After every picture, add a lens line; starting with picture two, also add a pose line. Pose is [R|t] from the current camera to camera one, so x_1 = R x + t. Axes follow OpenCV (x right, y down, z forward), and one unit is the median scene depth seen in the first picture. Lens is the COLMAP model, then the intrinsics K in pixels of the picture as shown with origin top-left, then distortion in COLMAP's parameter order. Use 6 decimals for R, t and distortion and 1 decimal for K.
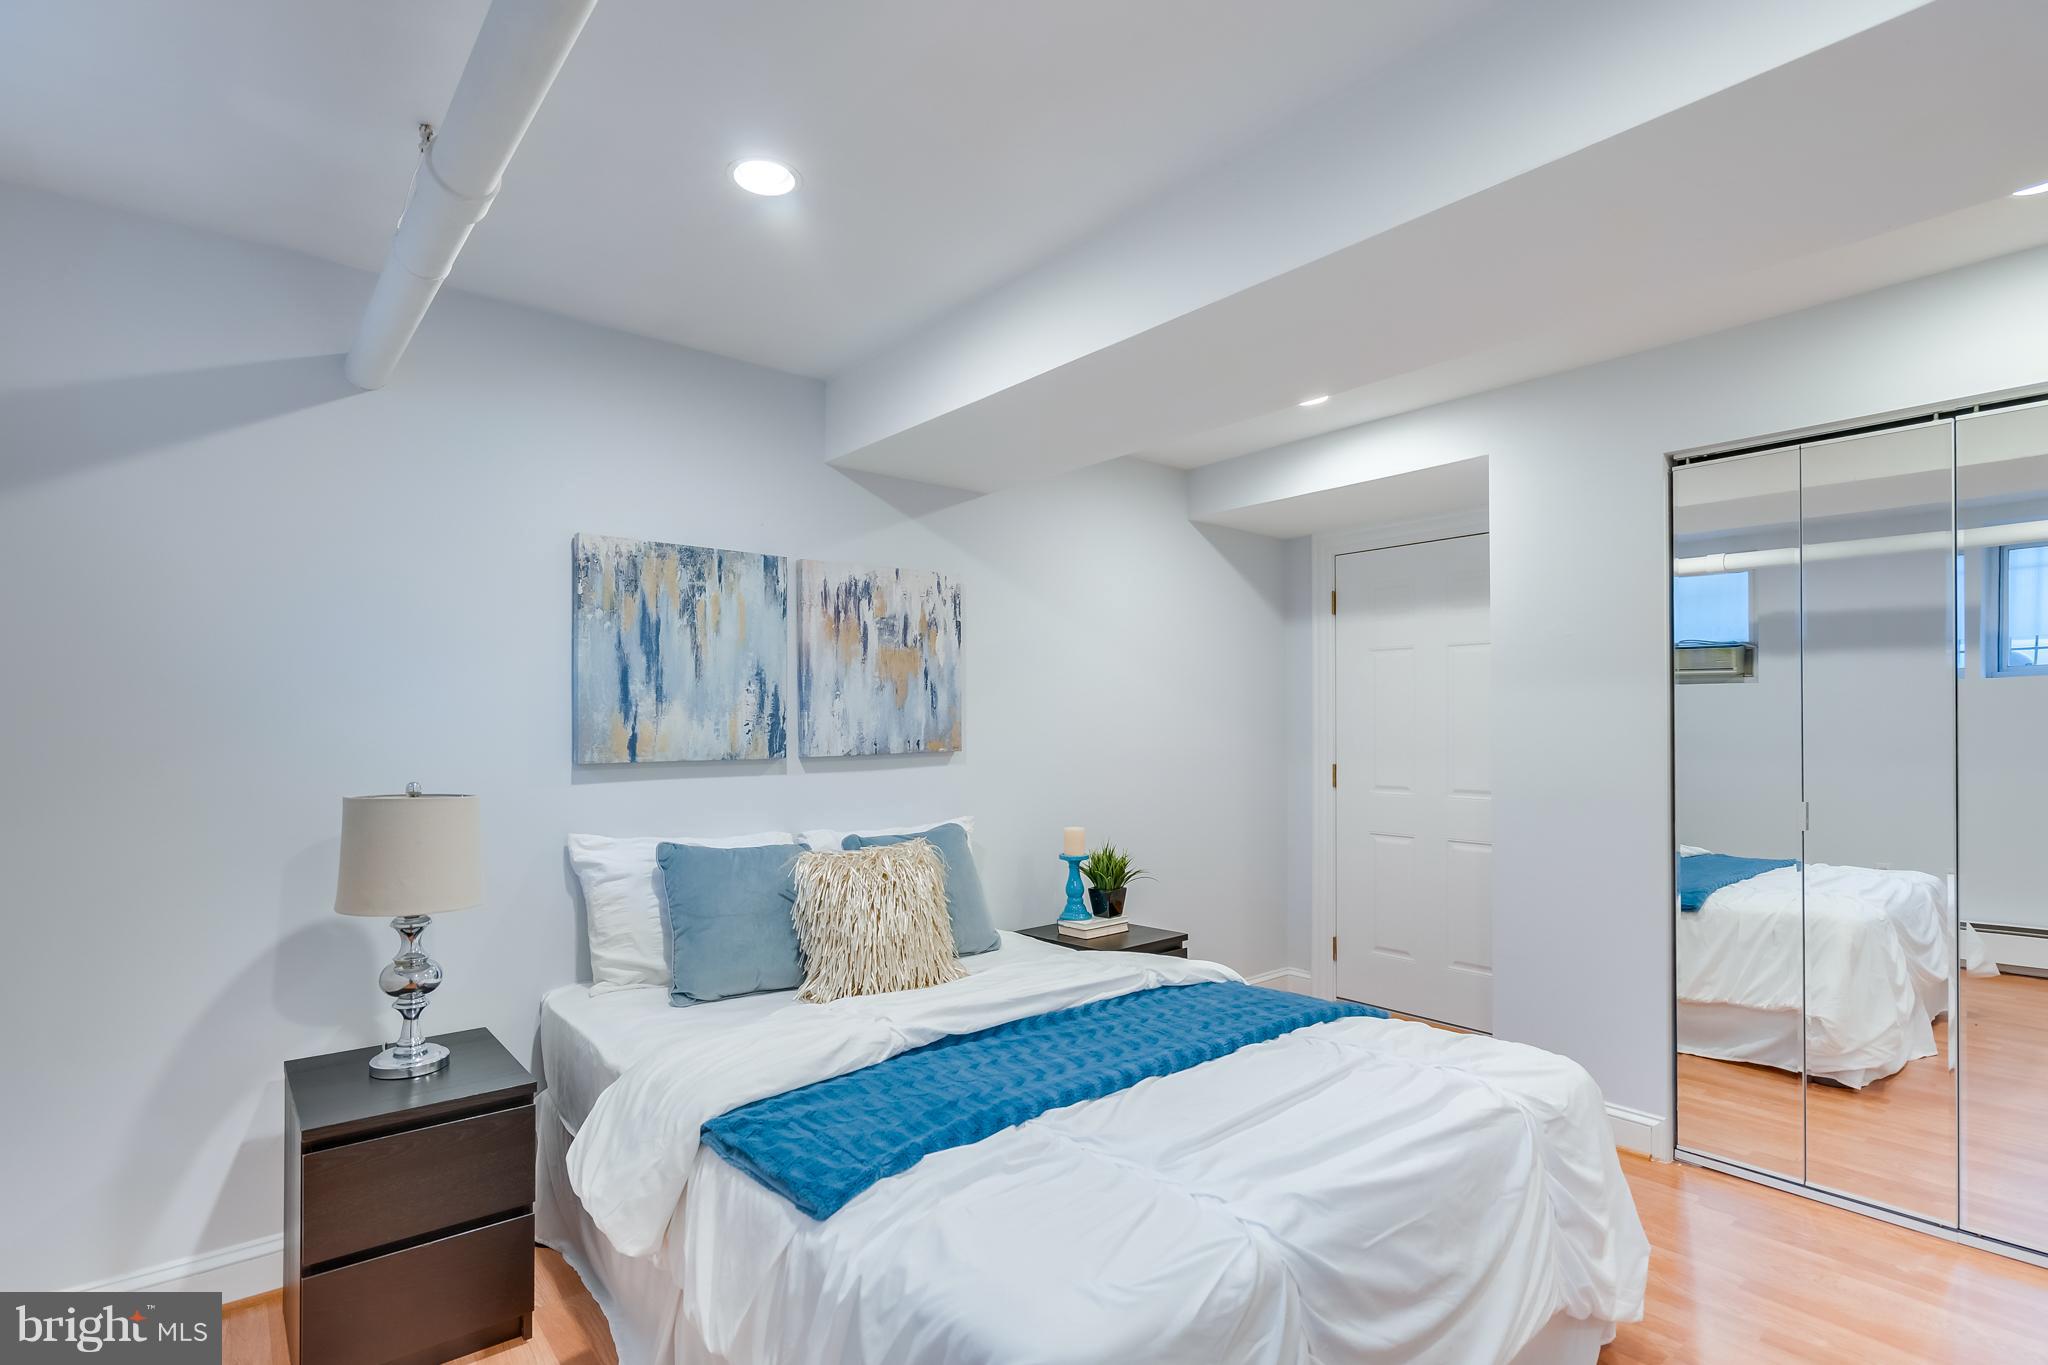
lens RADIAL K [[975.7, 0, 1015.8], [0, 975.7, 701.5], [0, 0, 1]] dist [0.000681, 0.000173]
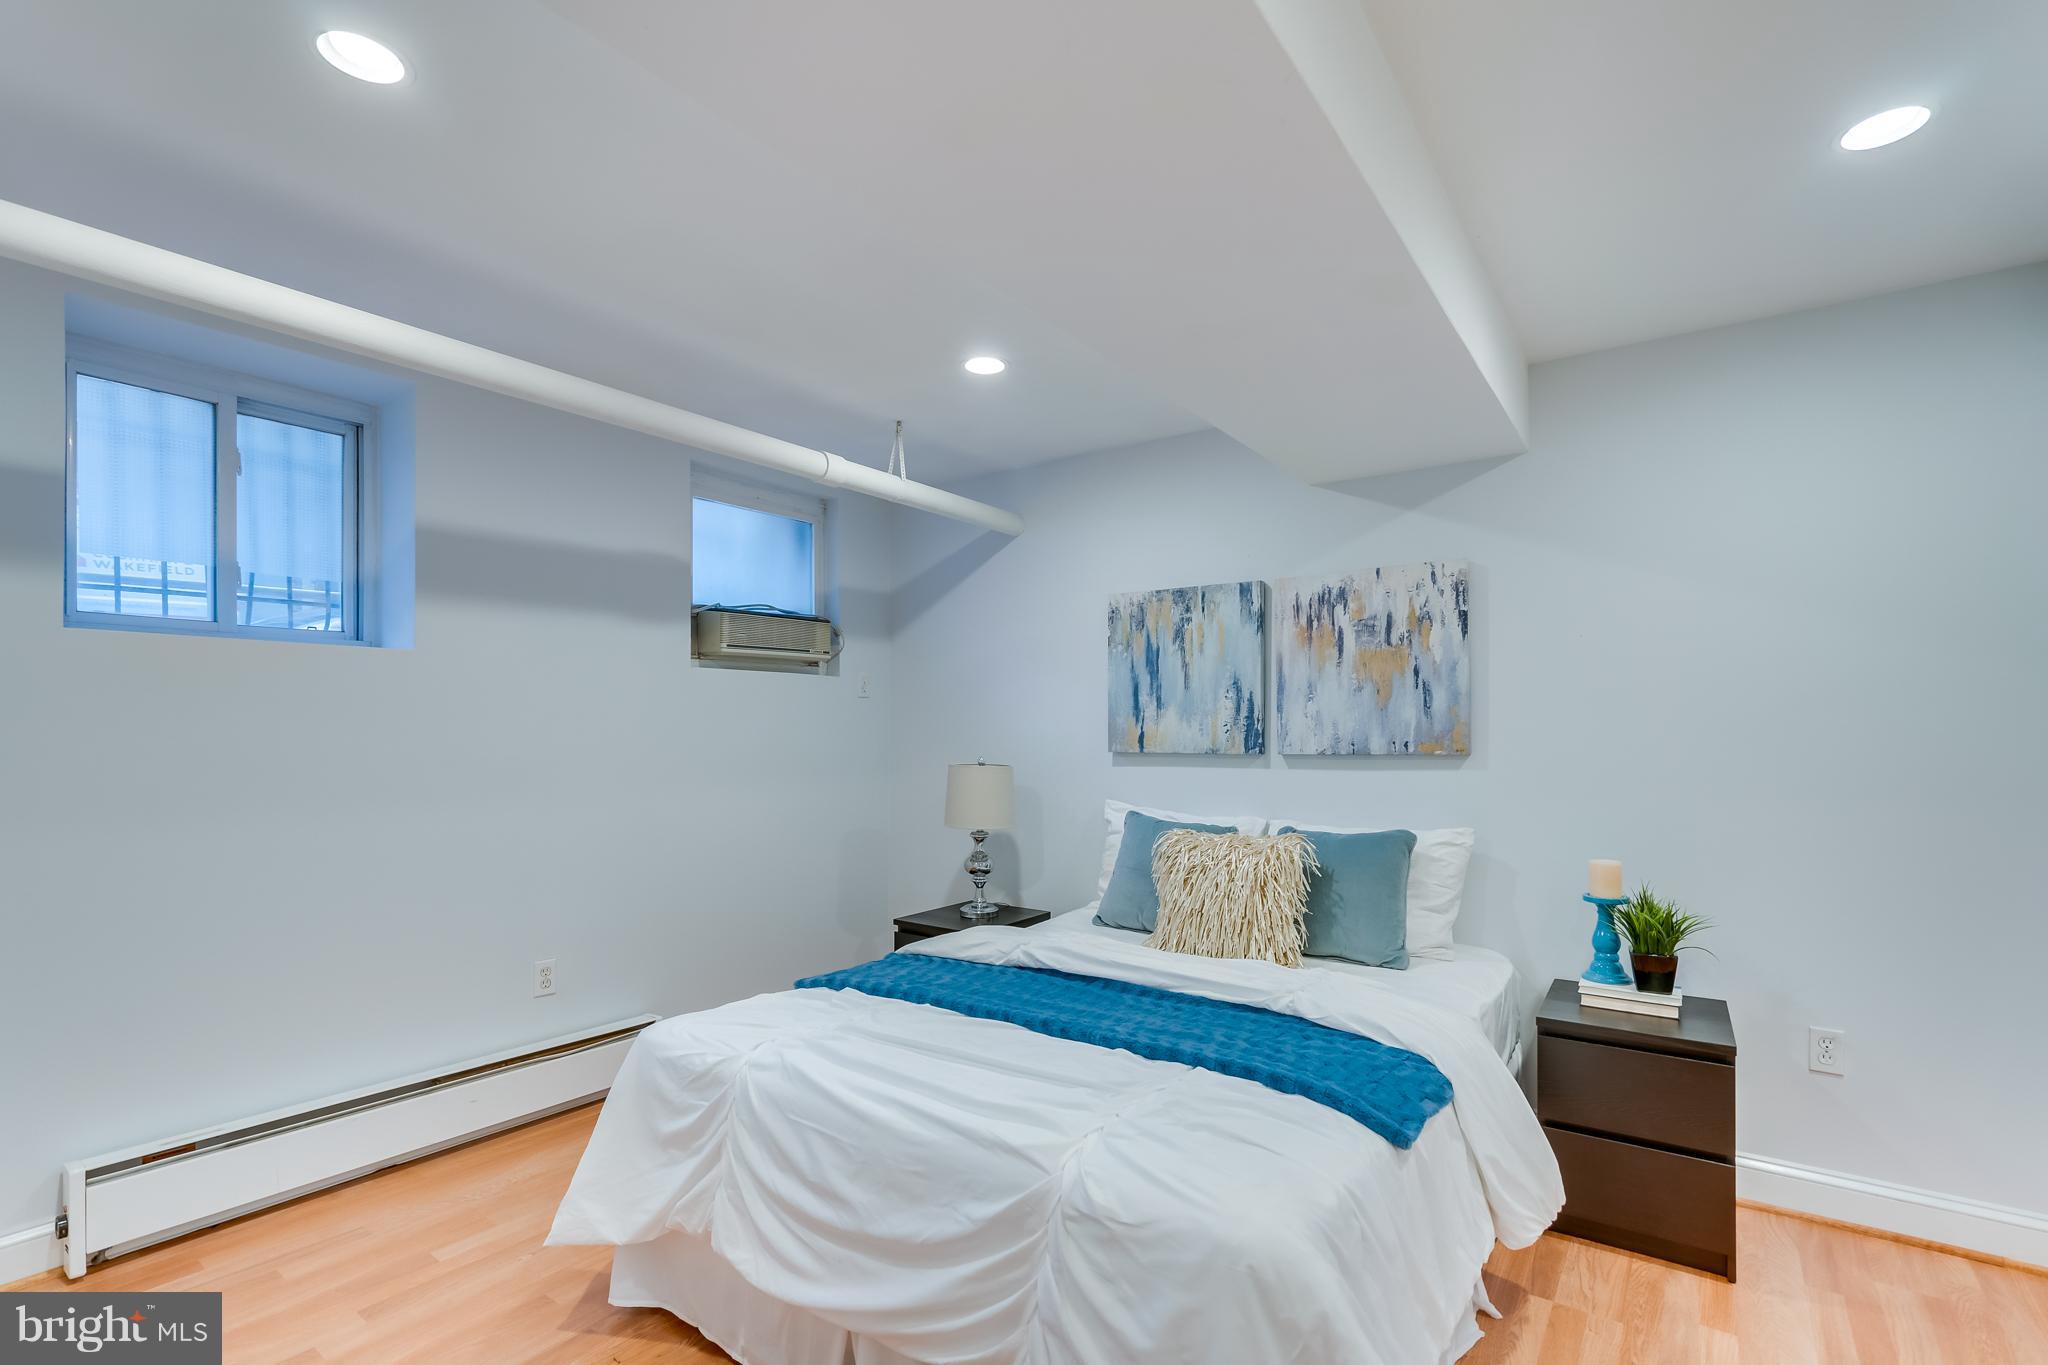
lens RADIAL K [[933.9, 0, 1026.9], [0, 933.9, 688.4], [0, 0, 1]] dist [-0.008254, 0.002510]
pose [[0.262722, -0.039017, -0.964082, 0.746372], [0.020172, 0.999186, -0.034941, 0.012847], [0.964661, -0.010268, 0.263295, 0.435931]]
